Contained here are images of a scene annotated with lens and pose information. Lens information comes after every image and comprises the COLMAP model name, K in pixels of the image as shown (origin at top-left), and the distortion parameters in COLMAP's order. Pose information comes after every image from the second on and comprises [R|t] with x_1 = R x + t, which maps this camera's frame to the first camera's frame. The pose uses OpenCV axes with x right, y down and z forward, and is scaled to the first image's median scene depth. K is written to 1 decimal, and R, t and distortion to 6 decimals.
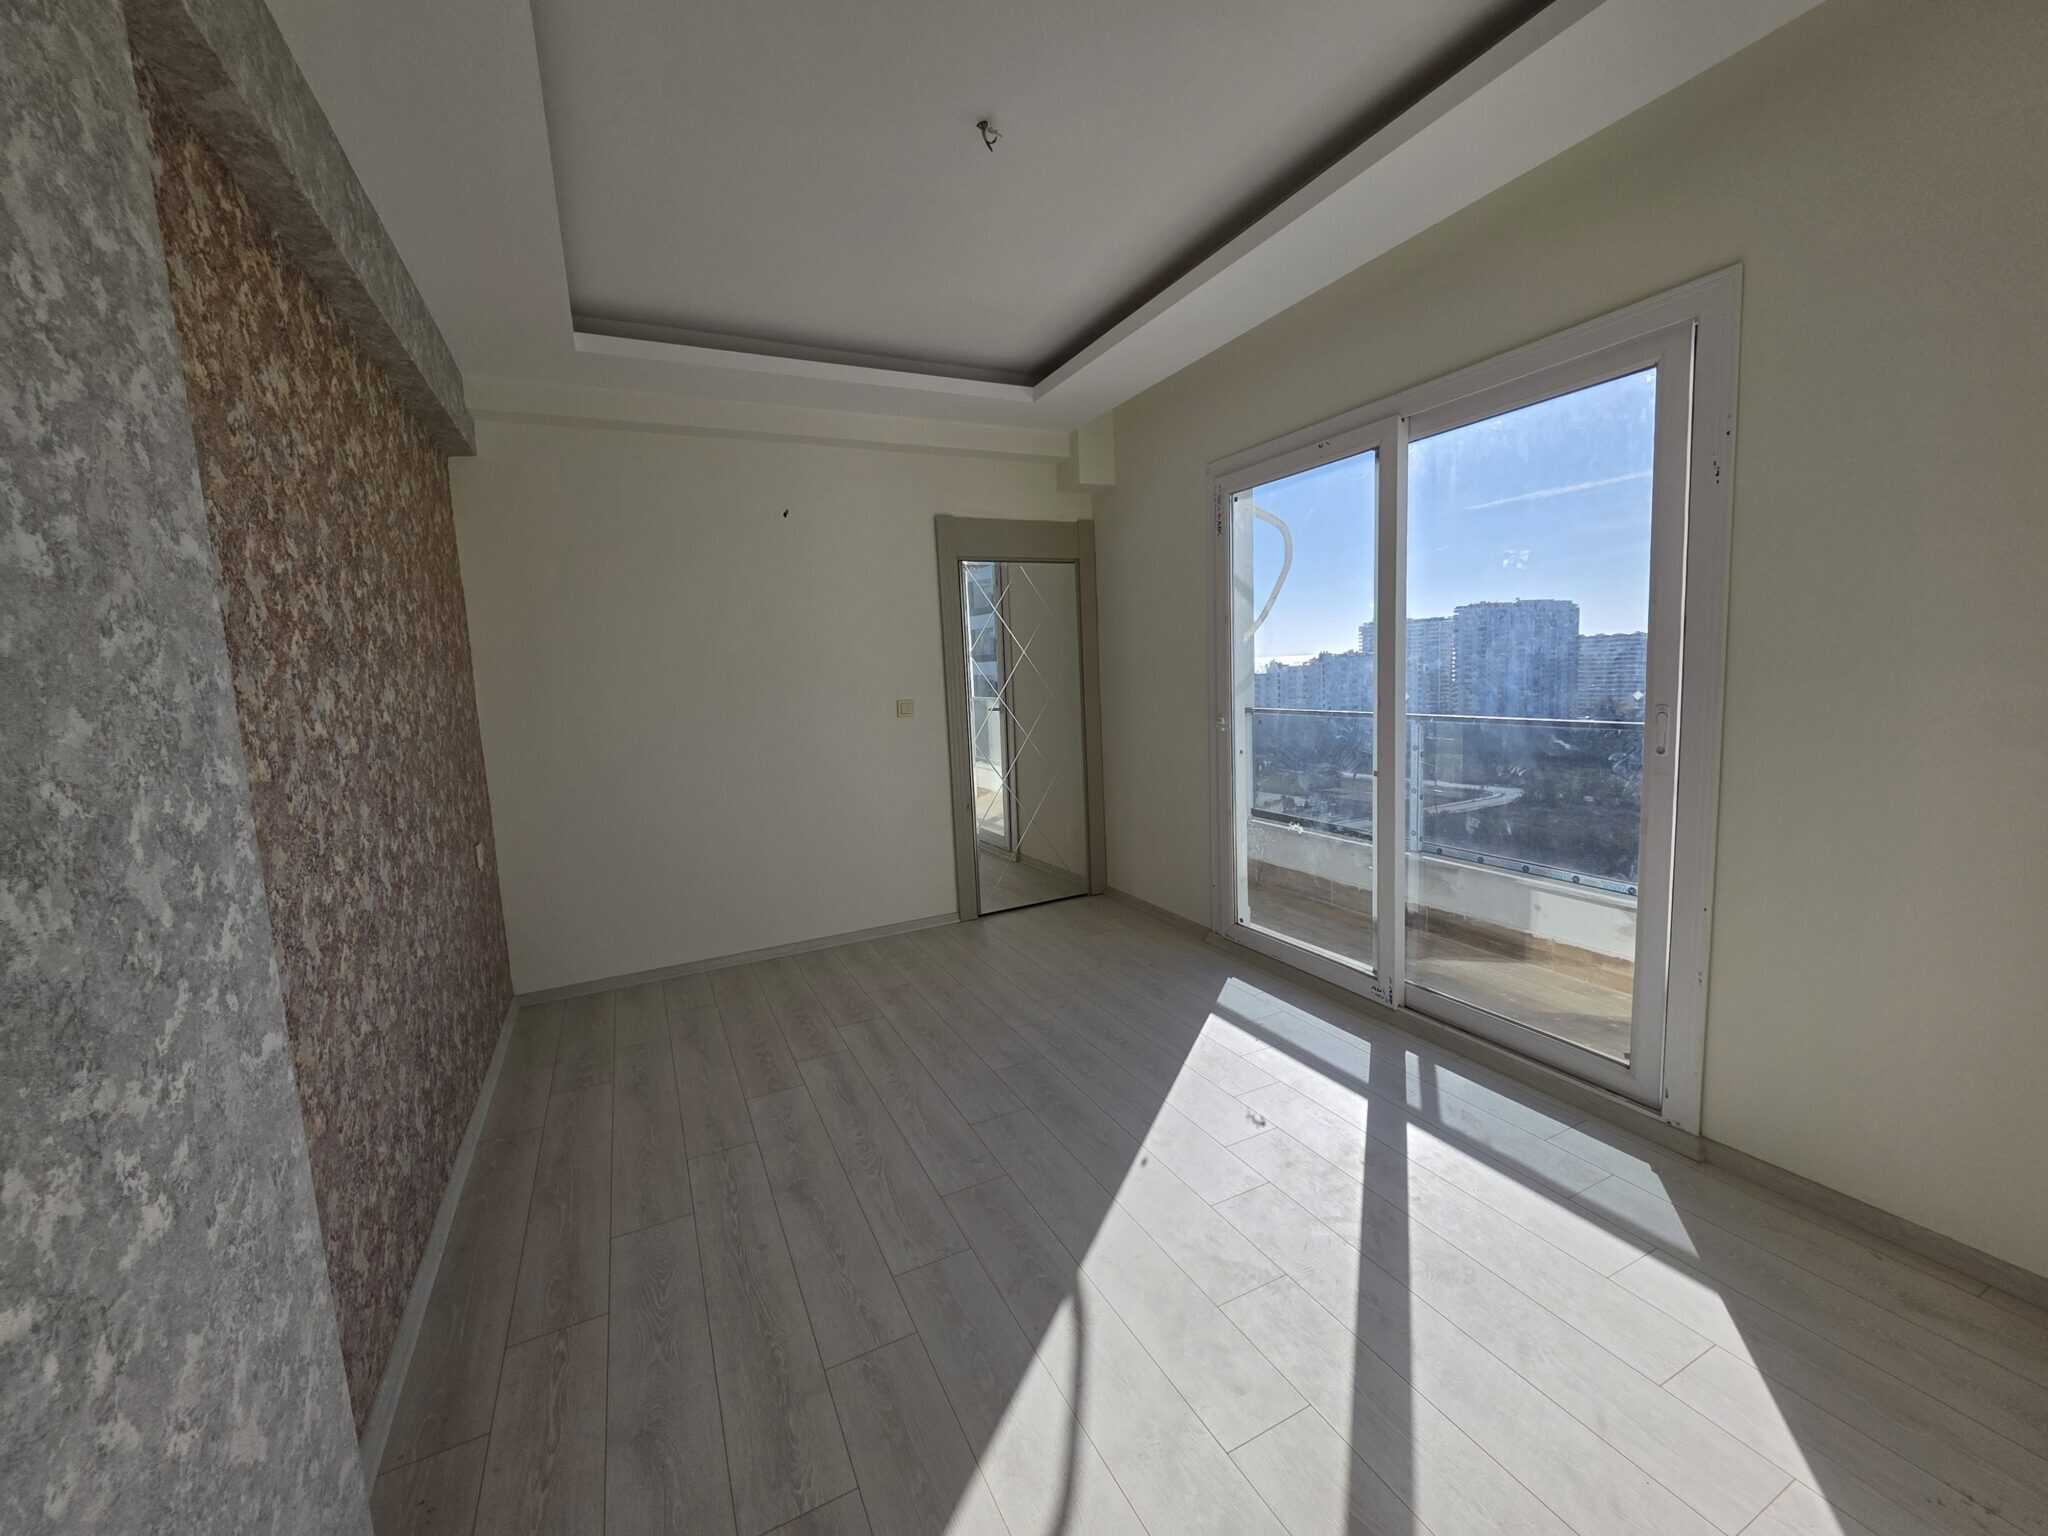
lens RADIAL K [[814.8, 0, 1031.1], [0, 814.8, 763.0], [0, 0, 1]] dist [0.000373, 0.000050]
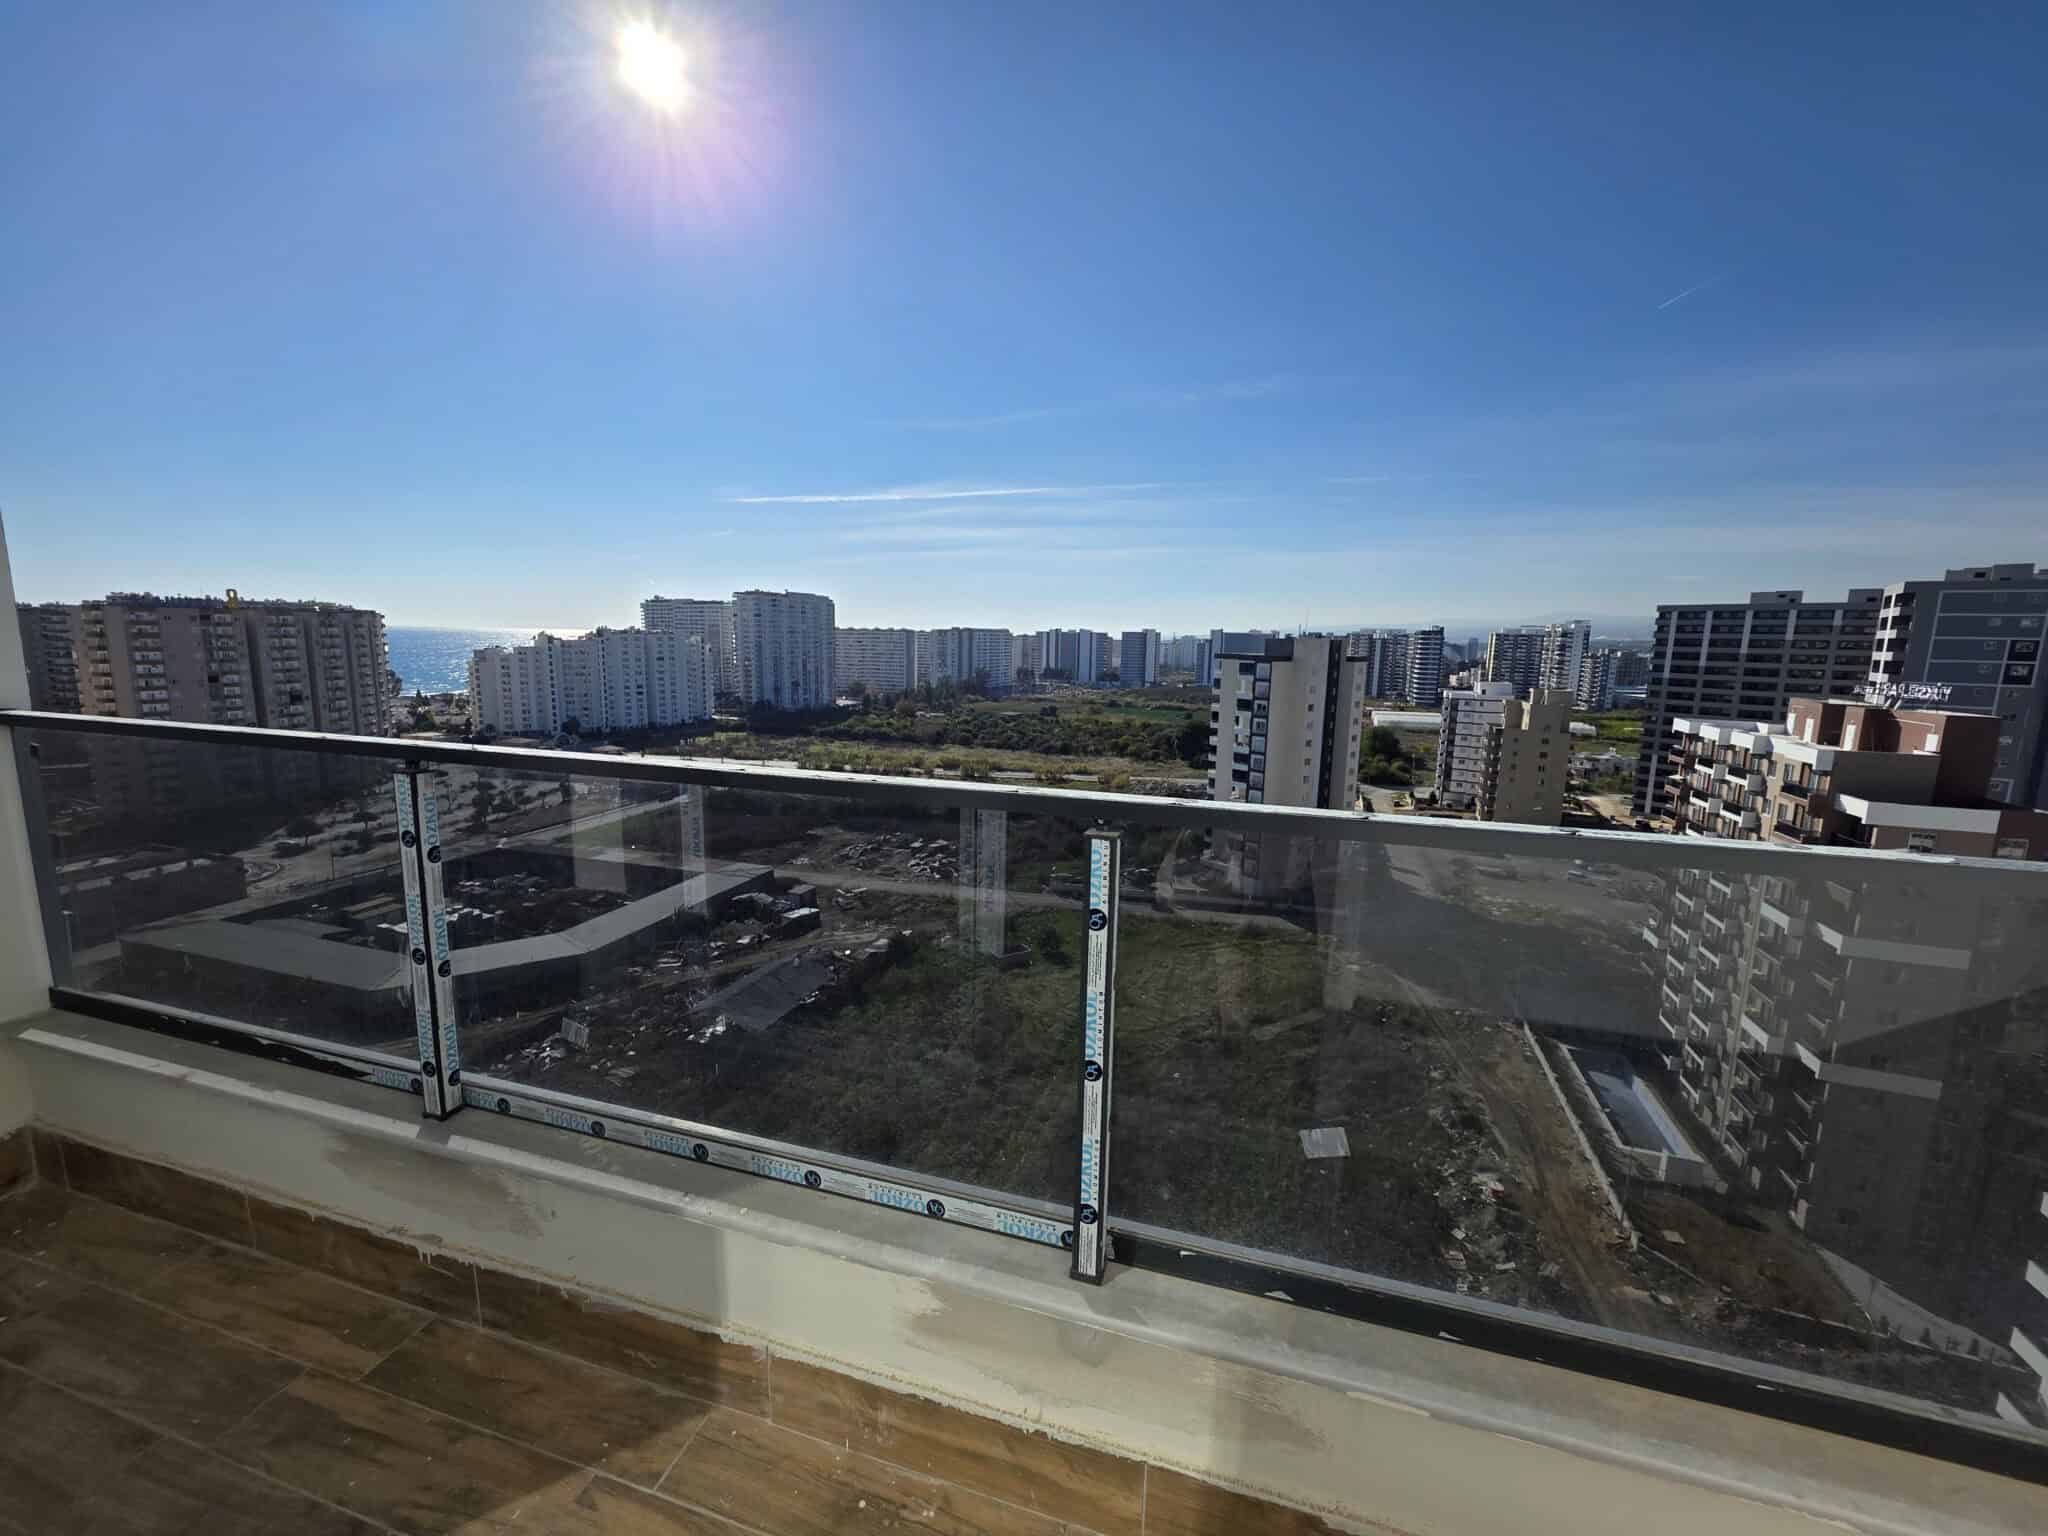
lens RADIAL K [[814.8, 0, 1031.1], [0, 814.8, 763.0], [0, 0, 1]] dist [0.000373, 0.000050]
pose [[0.679920, -0.055969, 0.731147, 0.457771], [0.037335, 0.998432, 0.041710, -0.064013], [-0.732335, -0.001061, 0.680943, 0.646962]]
